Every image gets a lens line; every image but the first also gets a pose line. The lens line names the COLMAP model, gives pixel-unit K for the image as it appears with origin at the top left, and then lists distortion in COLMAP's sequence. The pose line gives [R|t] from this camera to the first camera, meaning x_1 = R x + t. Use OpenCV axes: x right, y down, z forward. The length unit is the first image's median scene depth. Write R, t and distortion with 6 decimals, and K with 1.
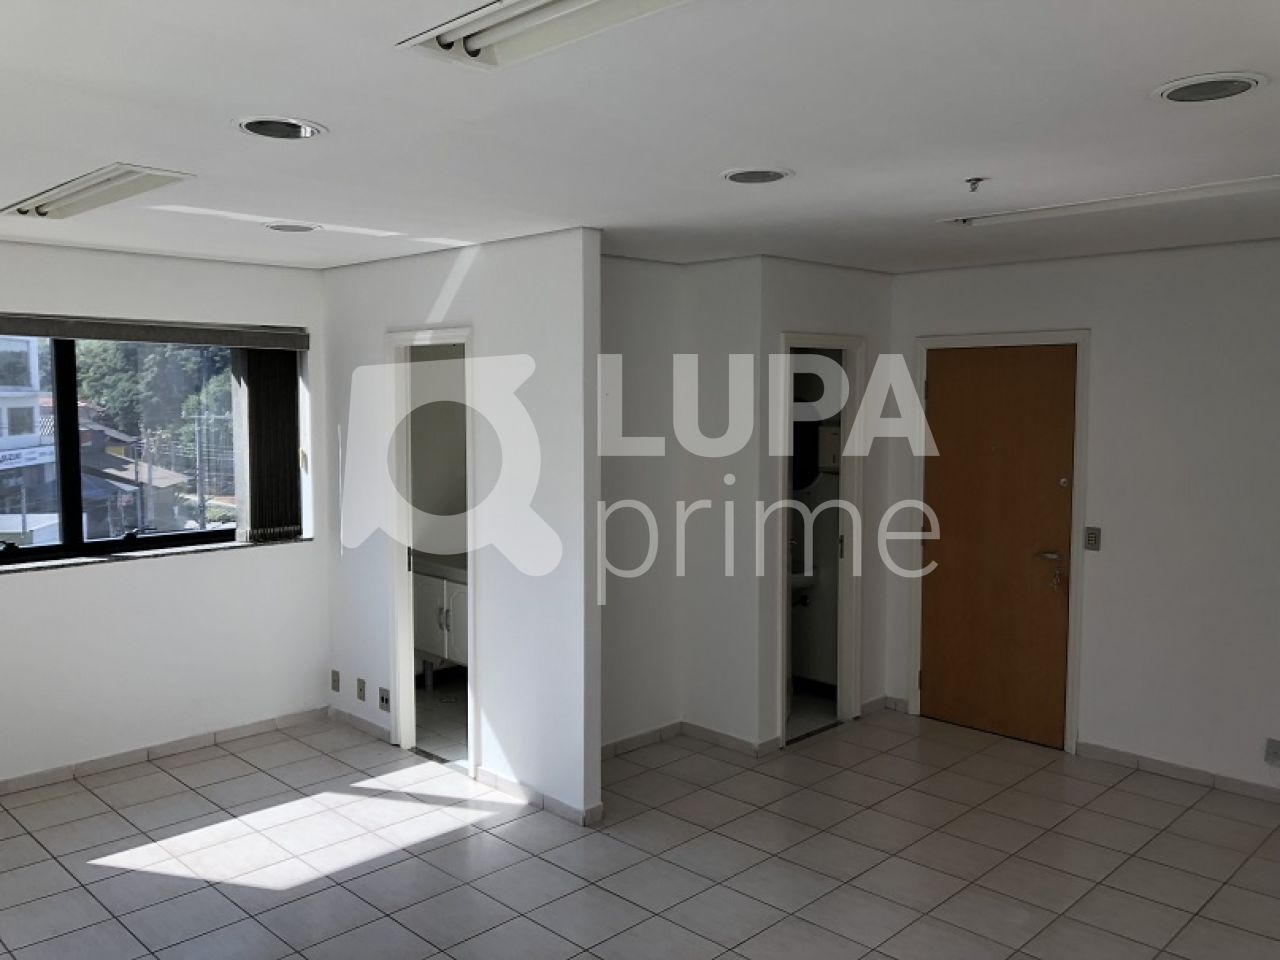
lens RADIAL K [[1053.4, 0, 640.0], [0, 1053.4, 480.0], [0, 0, 1]] dist [-0.001747, 0.009186]
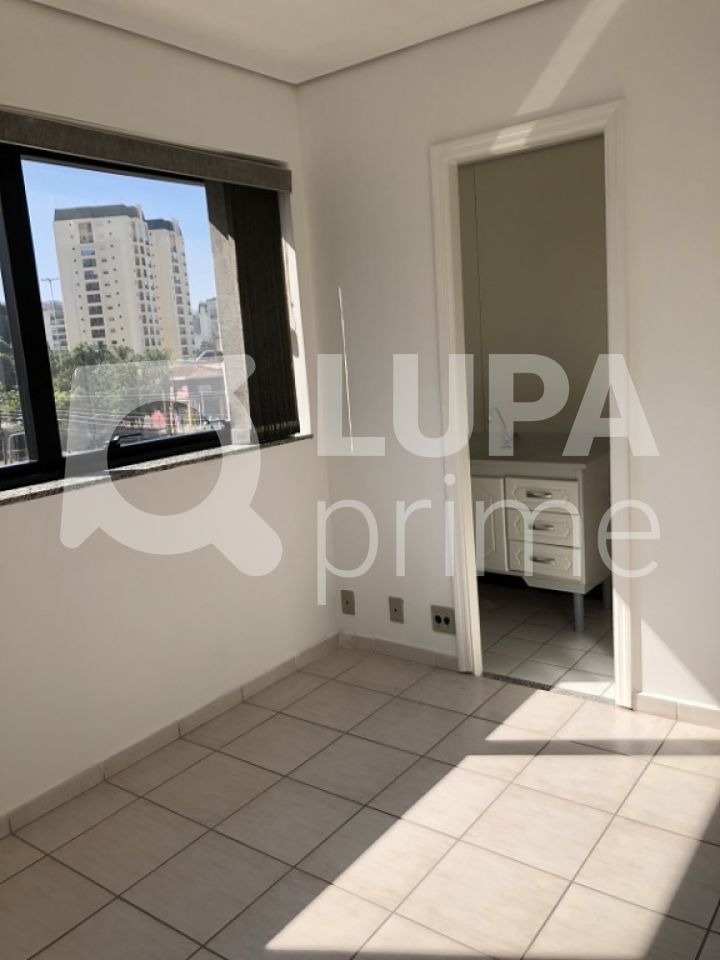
lens RADIAL K [[787.6, 0, 360.0], [0, 787.6, 480.0], [0, 0, 1]] dist [0.118728, -0.304962]
pose [[0.987268, -0.097371, 0.125780, -0.374167], [0.086120, 0.992028, 0.091996, 0.039216], [-0.133735, -0.079992, 0.987783, 0.413034]]
